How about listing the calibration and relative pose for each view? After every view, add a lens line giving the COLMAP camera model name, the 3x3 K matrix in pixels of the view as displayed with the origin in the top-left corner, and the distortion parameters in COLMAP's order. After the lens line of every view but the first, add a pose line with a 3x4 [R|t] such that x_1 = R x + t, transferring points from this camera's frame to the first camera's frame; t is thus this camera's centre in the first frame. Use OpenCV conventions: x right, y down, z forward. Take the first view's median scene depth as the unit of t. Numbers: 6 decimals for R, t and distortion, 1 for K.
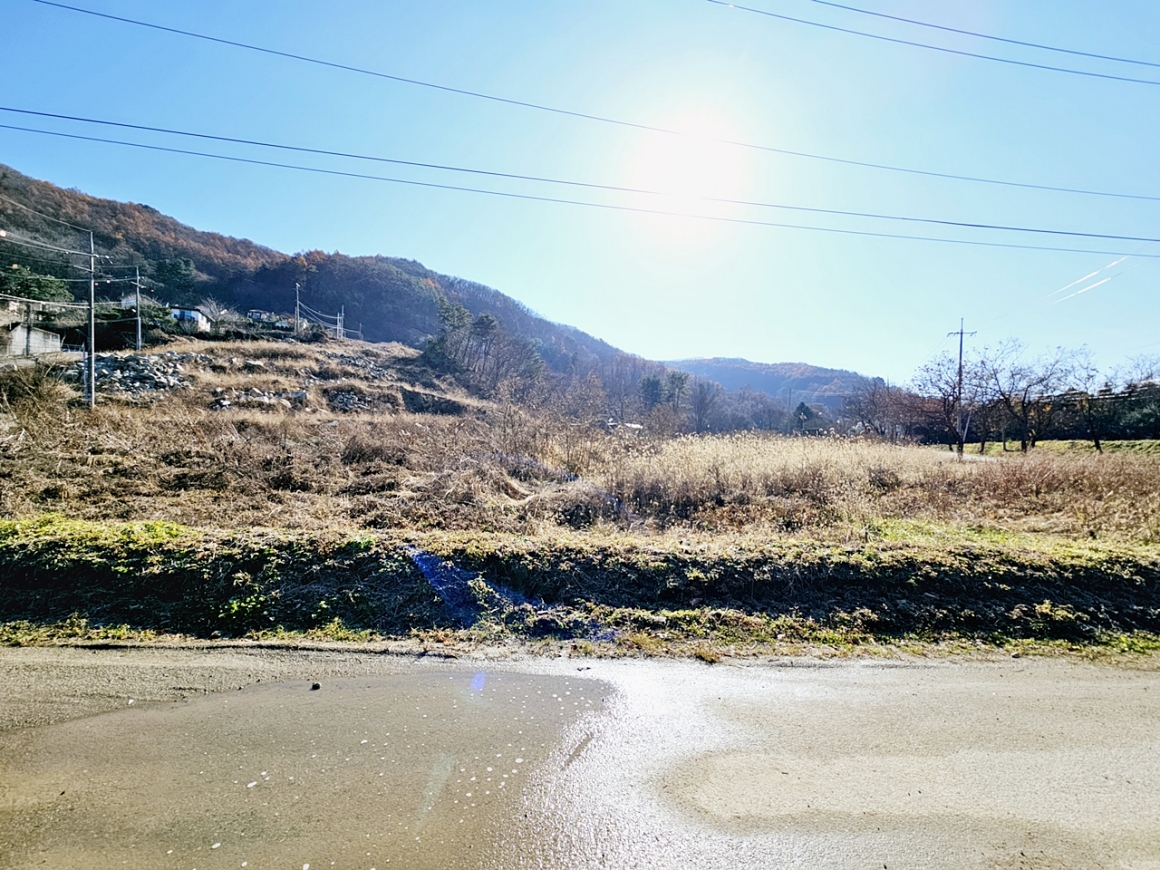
lens RADIAL K [[473.4, 0, 579.5], [0, 473.4, 435.8], [0, 0, 1]] dist [-0.001127, 0.000383]
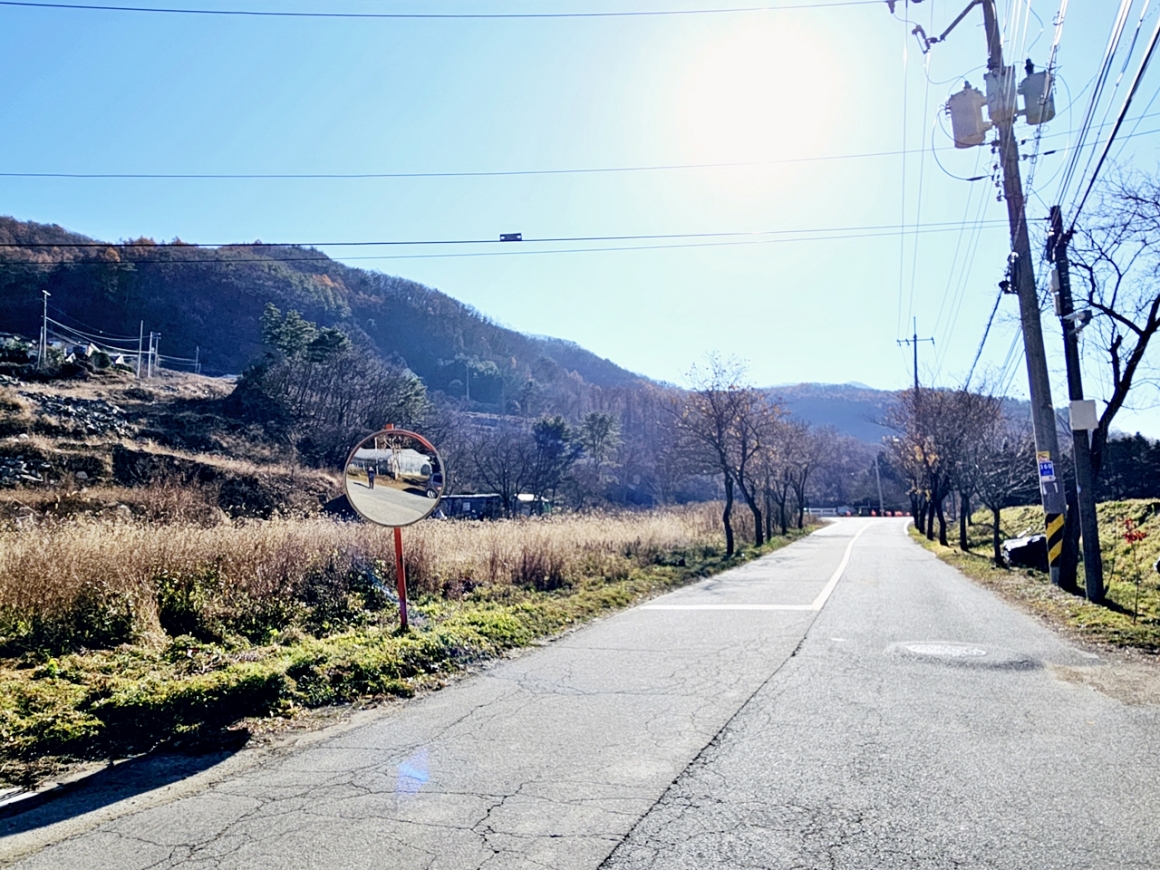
lens RADIAL K [[764.4, 0, 589.8], [0, 764.4, 436.8], [0, 0, 1]] dist [-0.004039, -0.000003]
pose [[0.999479, -0.025482, -0.019791, 2.010355], [0.023335, 0.994508, -0.102031, 0.036841], [0.022282, 0.101516, 0.994584, -0.094988]]
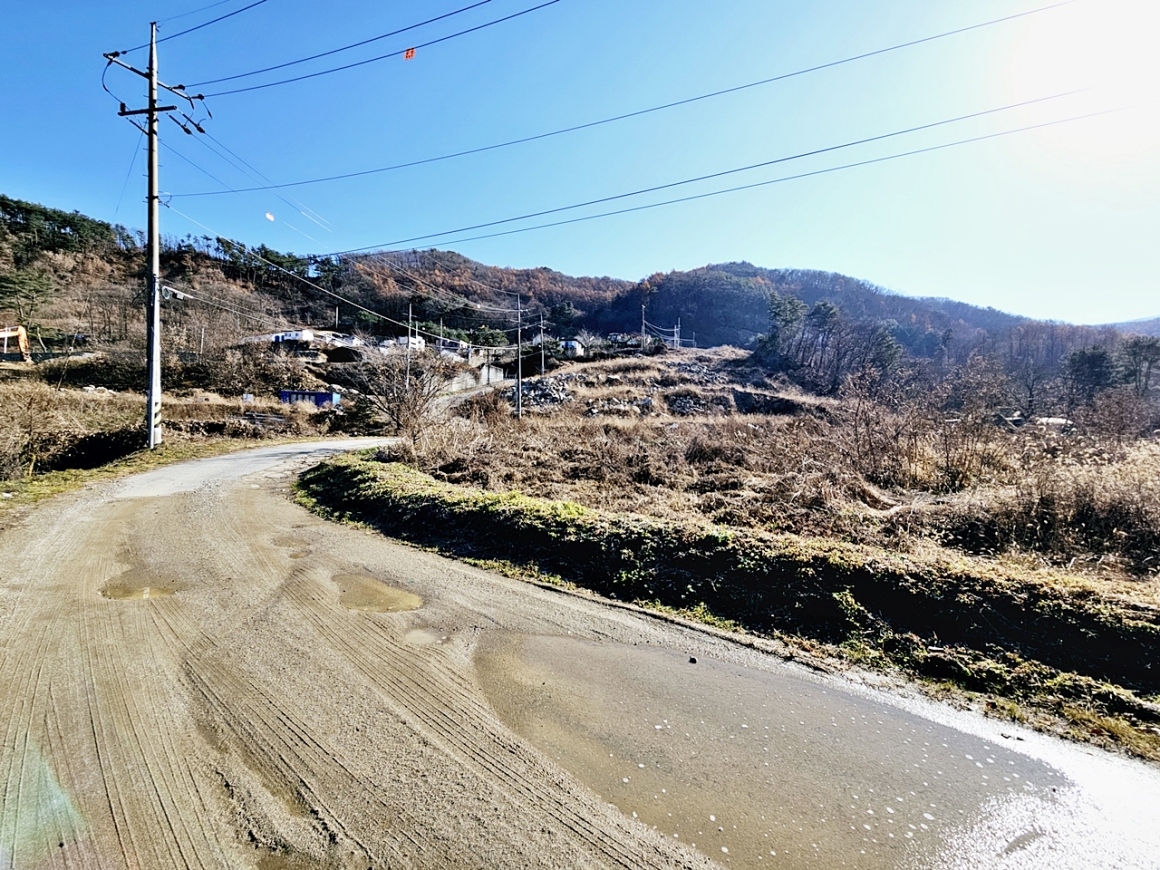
lens RADIAL K [[473.4, 0, 580.0], [0, 473.4, 437.3], [0, 0, 1]] dist [-0.001127, 0.000383]
pose [[0.784126, -0.004623, -0.620584, -0.023335], [0.005583, 0.999984, -0.000395, 0.000092], [0.620576, -0.003155, 0.784140, -0.014759]]
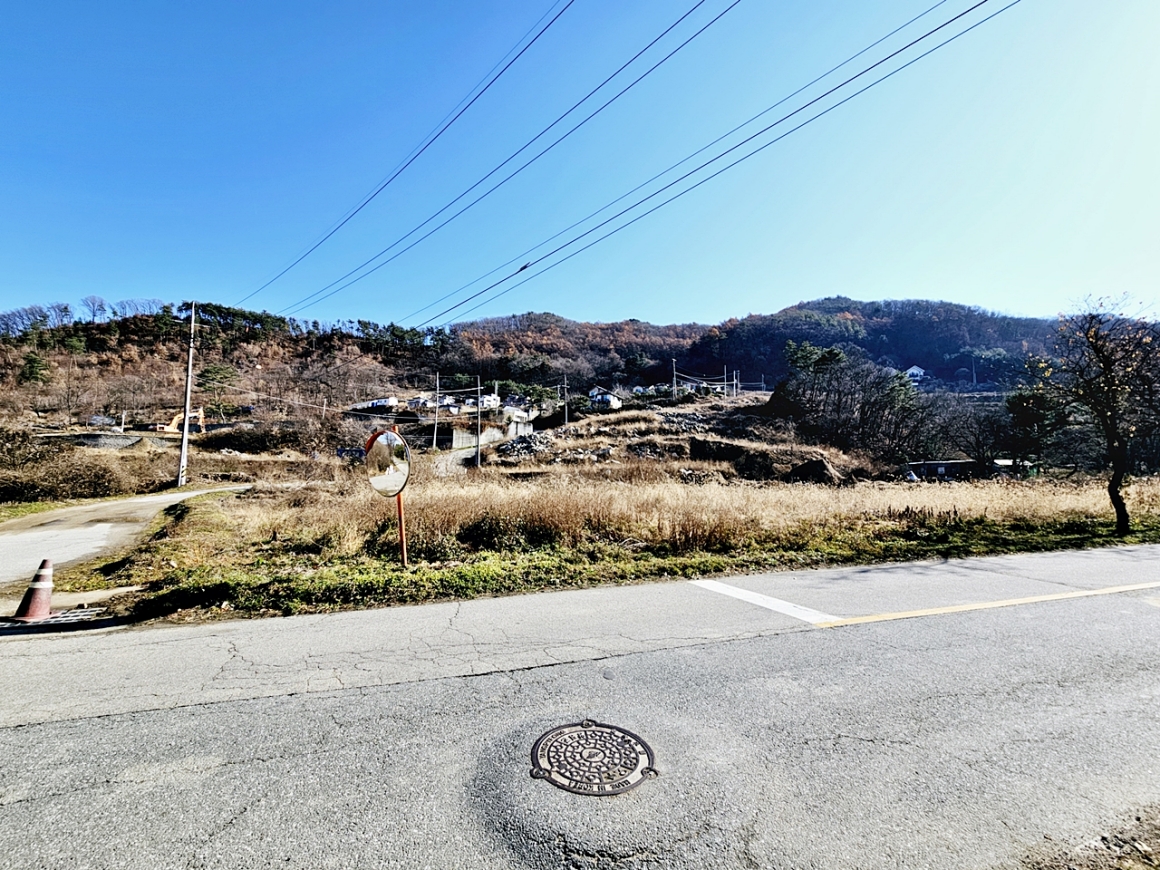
lens RADIAL K [[473.4, 0, 580.3], [0, 473.4, 440.7], [0, 0, 1]] dist [-0.001127, 0.000383]
pose [[0.618802, -0.074973, -0.781961, 2.547677], [0.009567, 0.996081, -0.087932, 0.025345], [0.785489, 0.046931, 0.617094, 0.507480]]
